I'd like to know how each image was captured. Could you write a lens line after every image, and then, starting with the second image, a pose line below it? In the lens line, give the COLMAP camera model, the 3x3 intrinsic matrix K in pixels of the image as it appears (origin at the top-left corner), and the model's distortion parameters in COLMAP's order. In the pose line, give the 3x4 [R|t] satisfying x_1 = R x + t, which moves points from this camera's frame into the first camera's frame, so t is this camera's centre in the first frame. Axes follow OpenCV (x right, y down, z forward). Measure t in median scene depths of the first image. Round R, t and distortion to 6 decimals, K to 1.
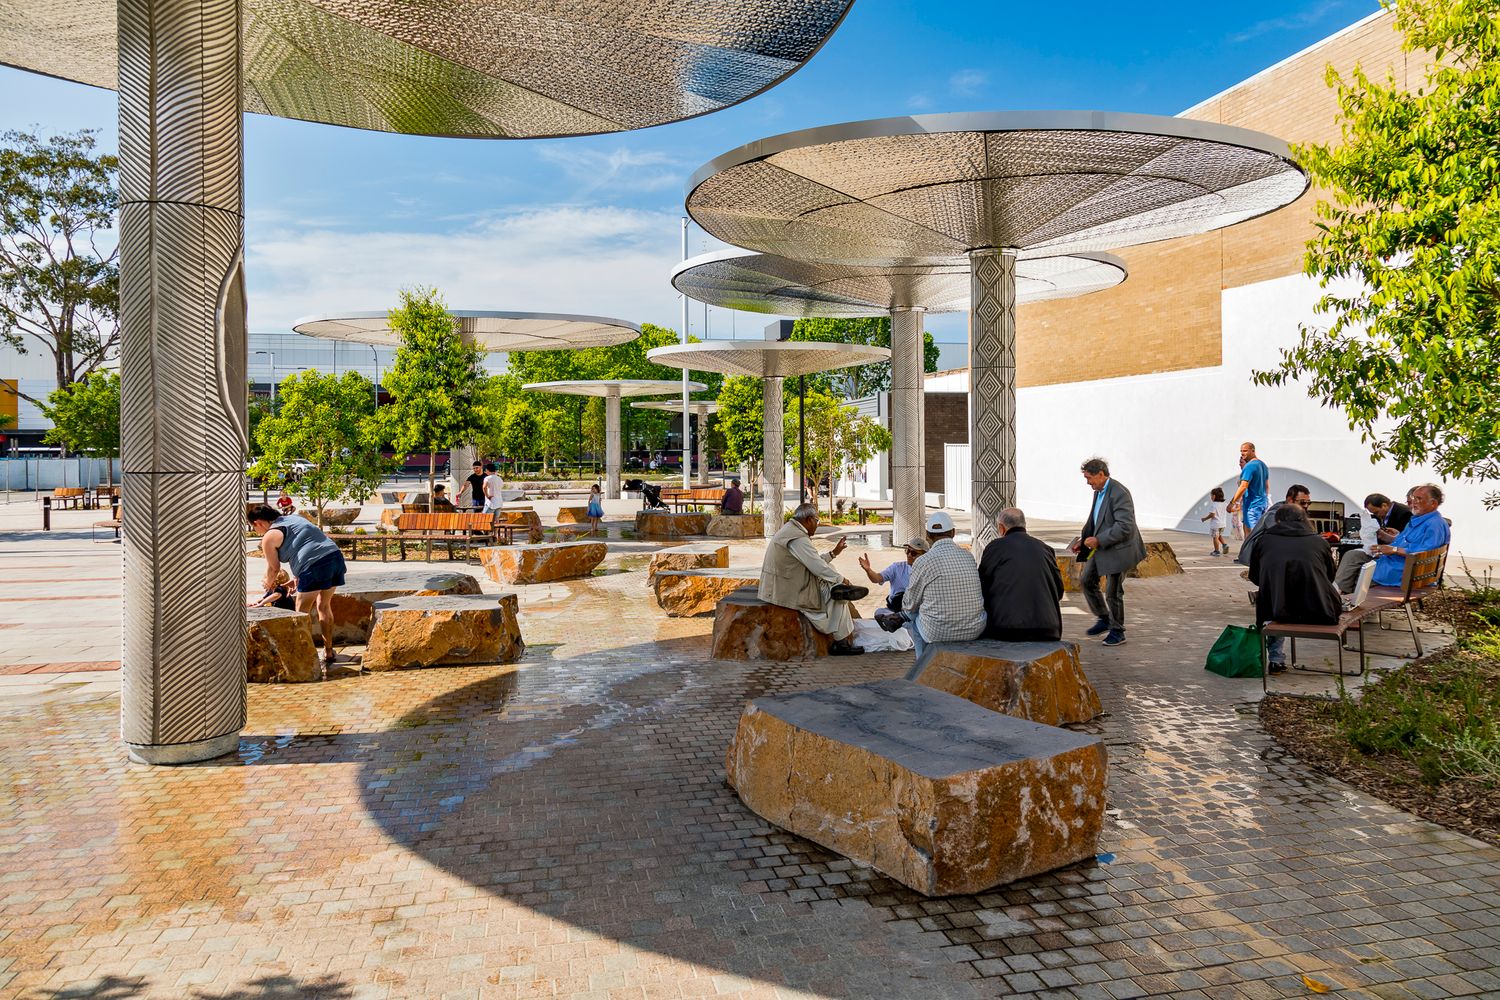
lens RADIAL K [[1075.5, 0, 747.7], [0, 1075.5, 492.0], [0, 0, 1]] dist [0.020000, -0.000761]
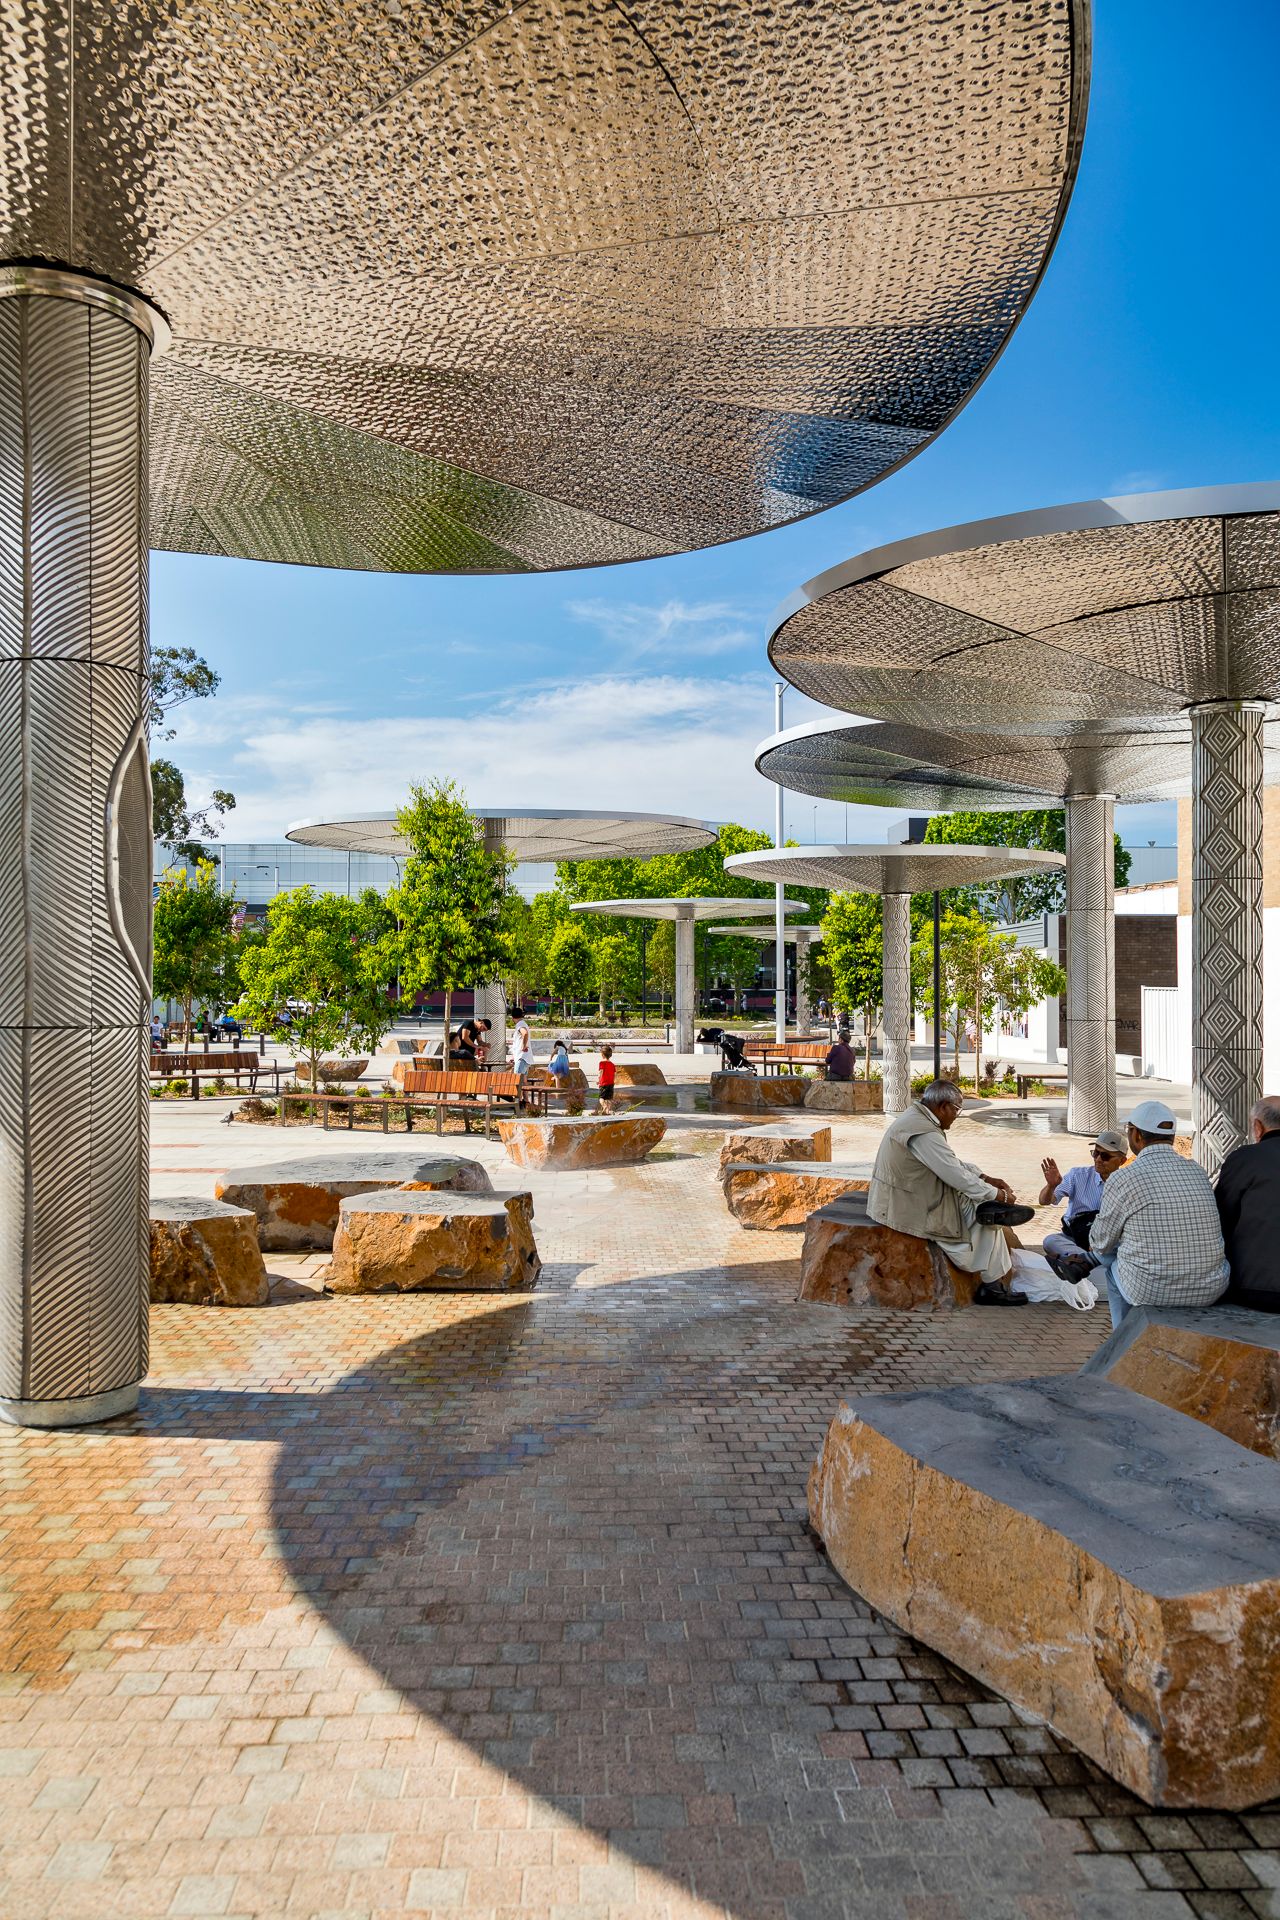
lens RADIAL K [[1376.6, 0, 633.0], [0, 1376.6, 976.4], [0, 0, 1]] dist [0.020000, -0.000761]
pose [[0.985847, 0.007063, -0.167497, 0.010906], [-0.014872, 0.998858, -0.045411, -0.014361], [0.166985, 0.047260, 0.984826, 0.131542]]
